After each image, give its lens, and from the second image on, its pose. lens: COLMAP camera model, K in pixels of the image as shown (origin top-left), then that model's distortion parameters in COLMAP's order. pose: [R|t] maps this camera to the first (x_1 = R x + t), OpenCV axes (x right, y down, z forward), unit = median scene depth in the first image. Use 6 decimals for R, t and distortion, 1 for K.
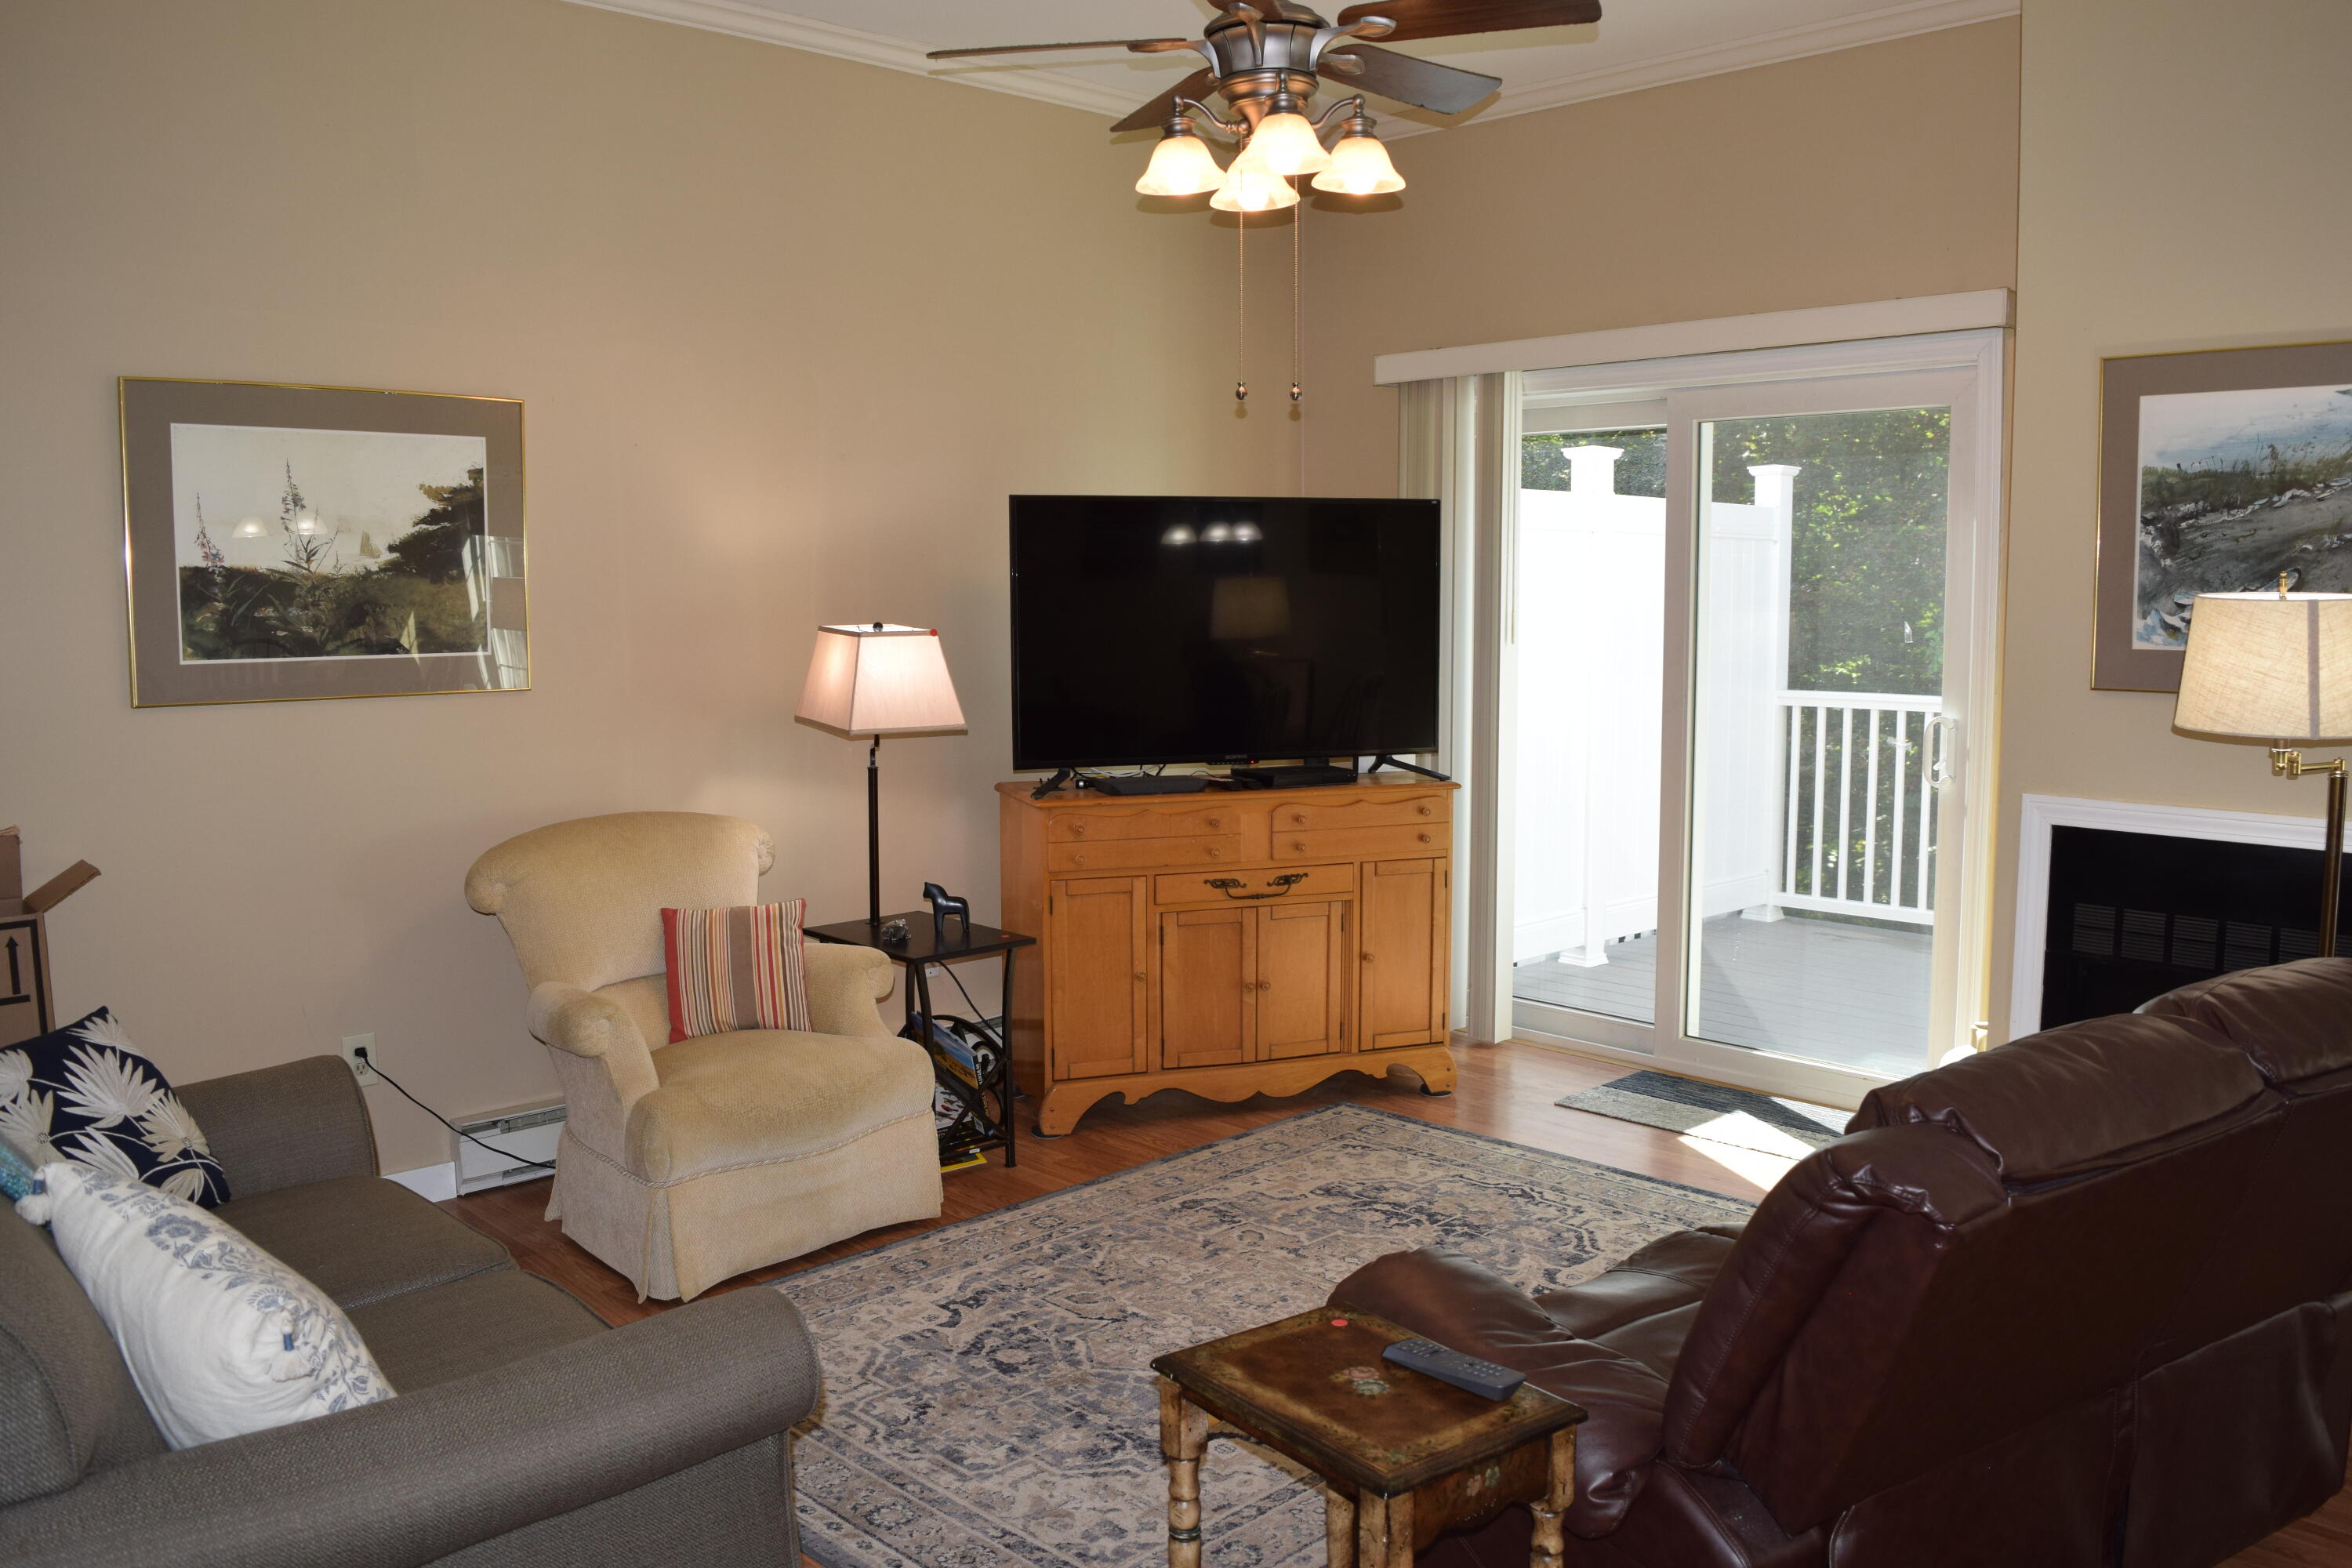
lens RADIAL K [[1851.5, 0, 1178.8], [0, 1851.5, 775.6], [0, 0, 1]] dist [-0.096679, 0.028682]
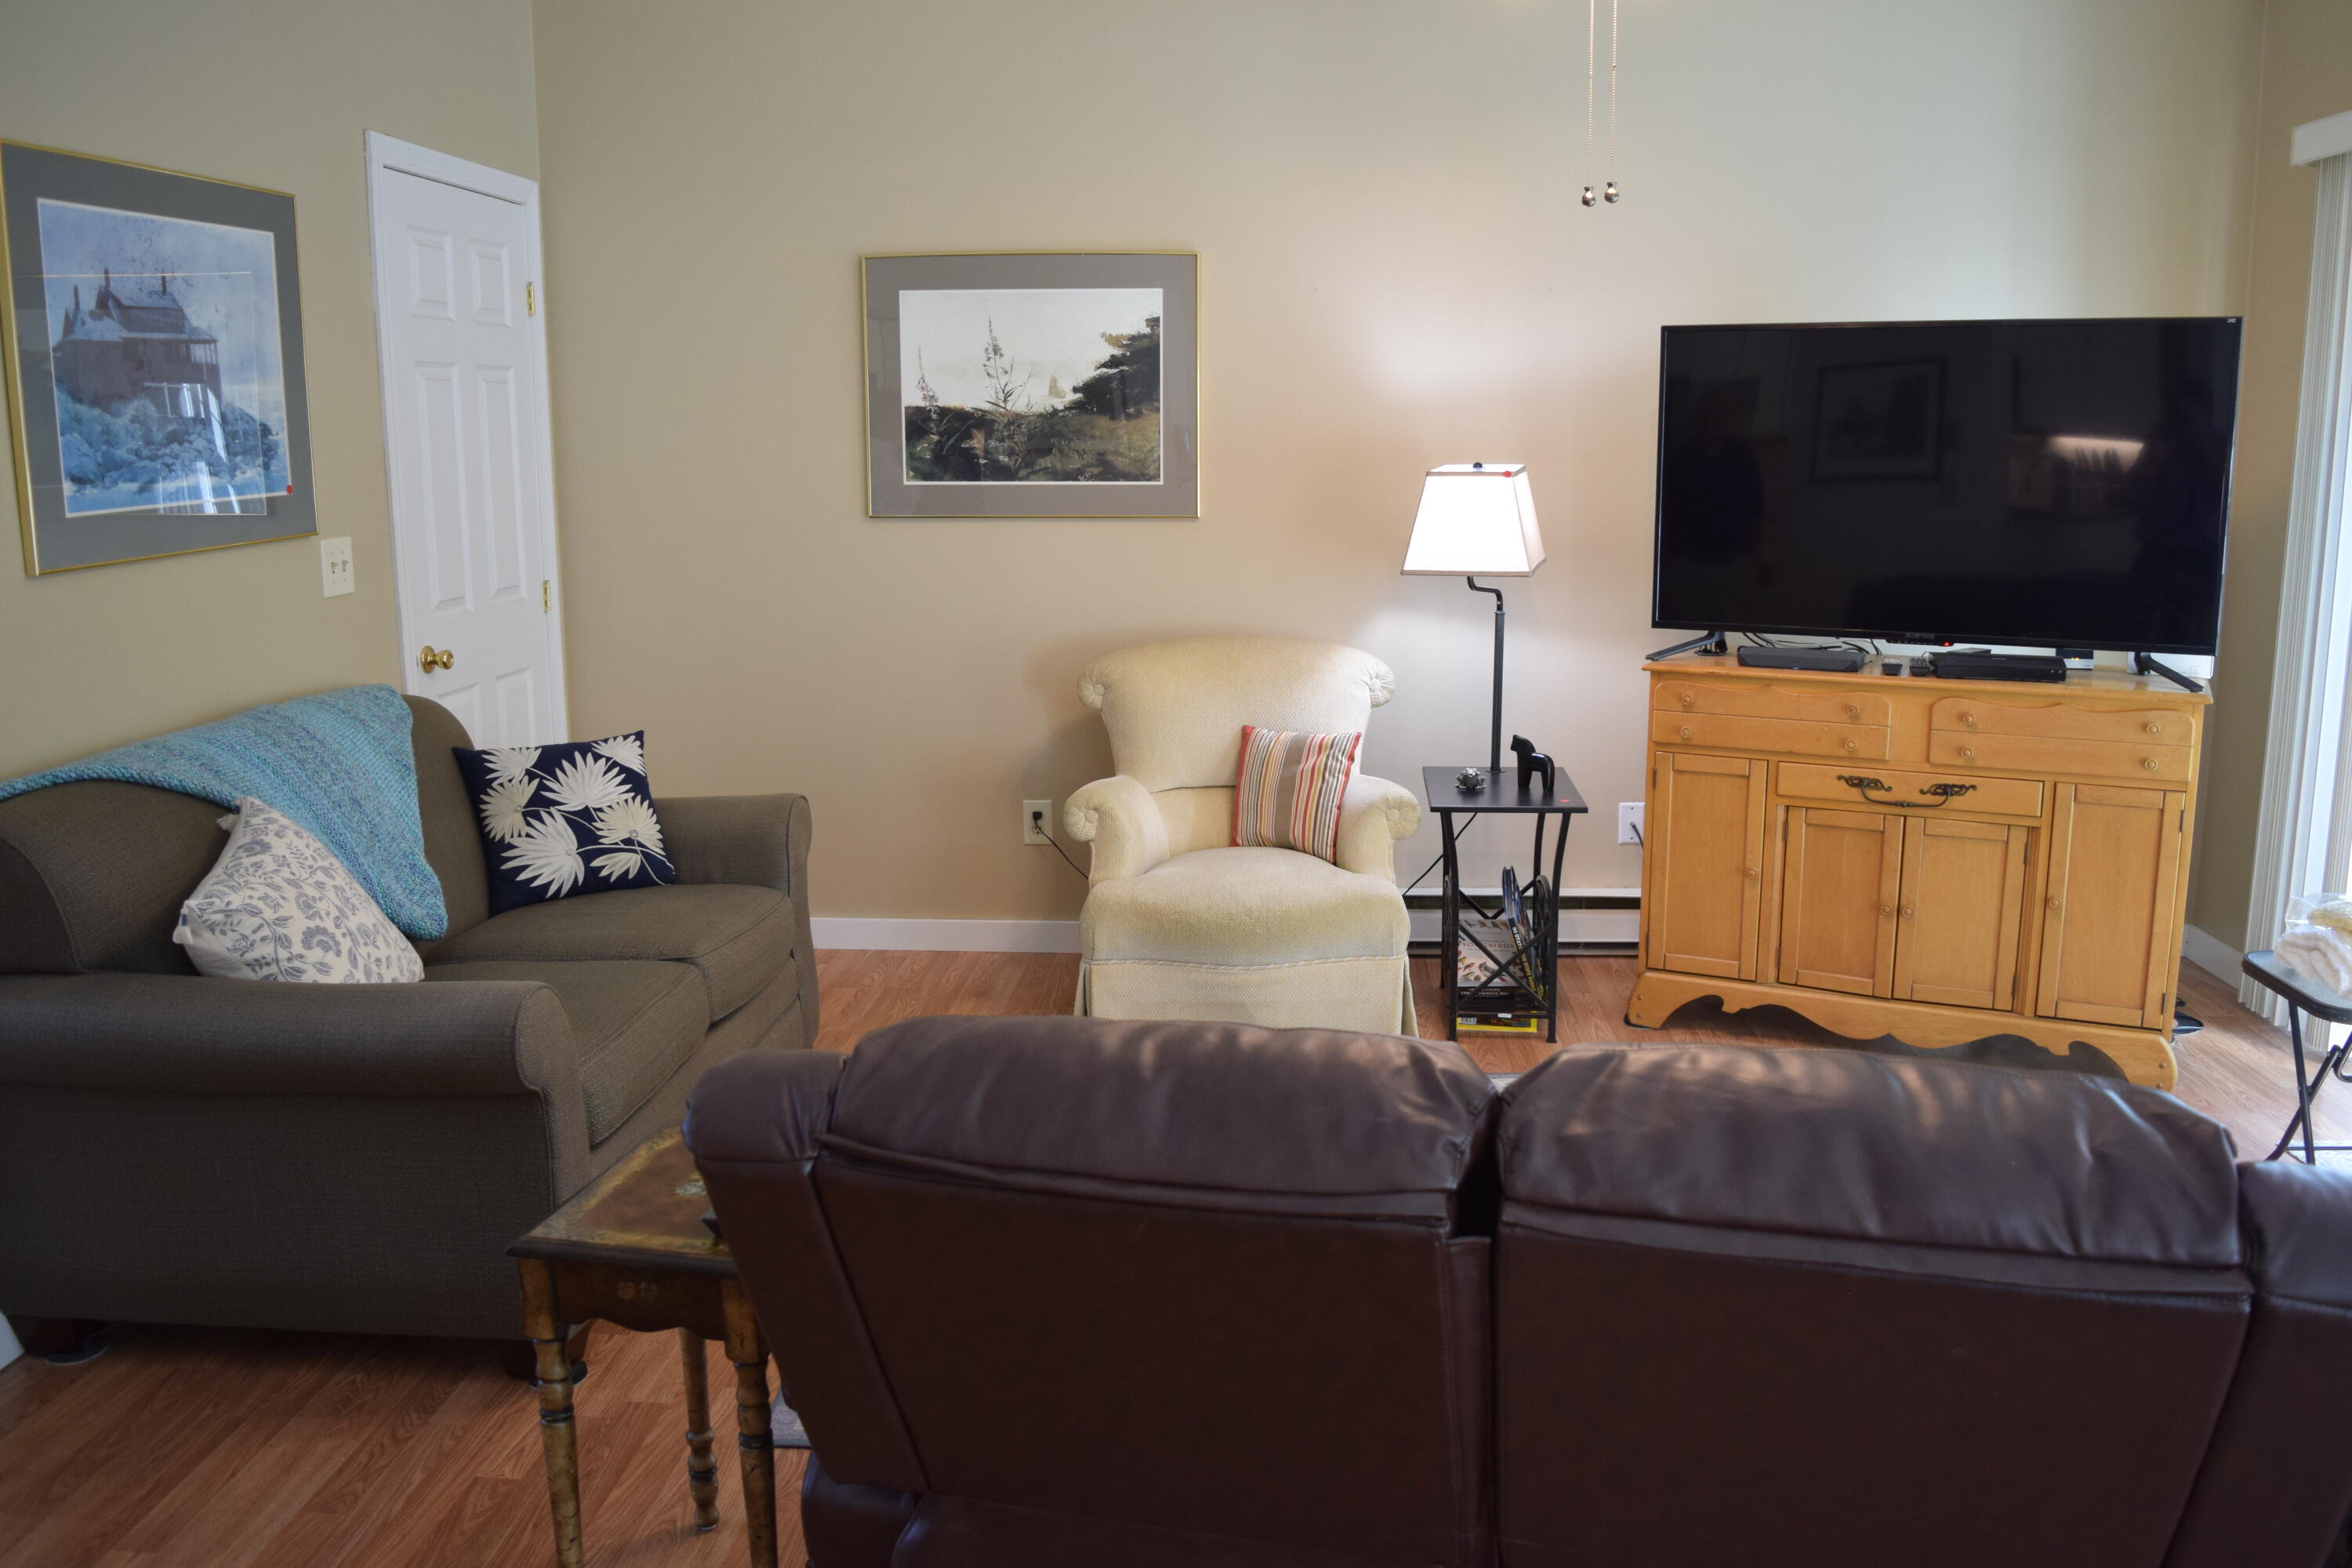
lens RADIAL K [[1851.5, 0, 1178.8], [0, 1851.5, 775.6], [0, 0, 1]] dist [-0.096679, 0.028682]
pose [[0.677334, 0.135765, -0.723040, 0.496602], [-0.074633, 0.990434, 0.116058, -0.022209], [0.731880, -0.024647, 0.680987, 0.238447]]
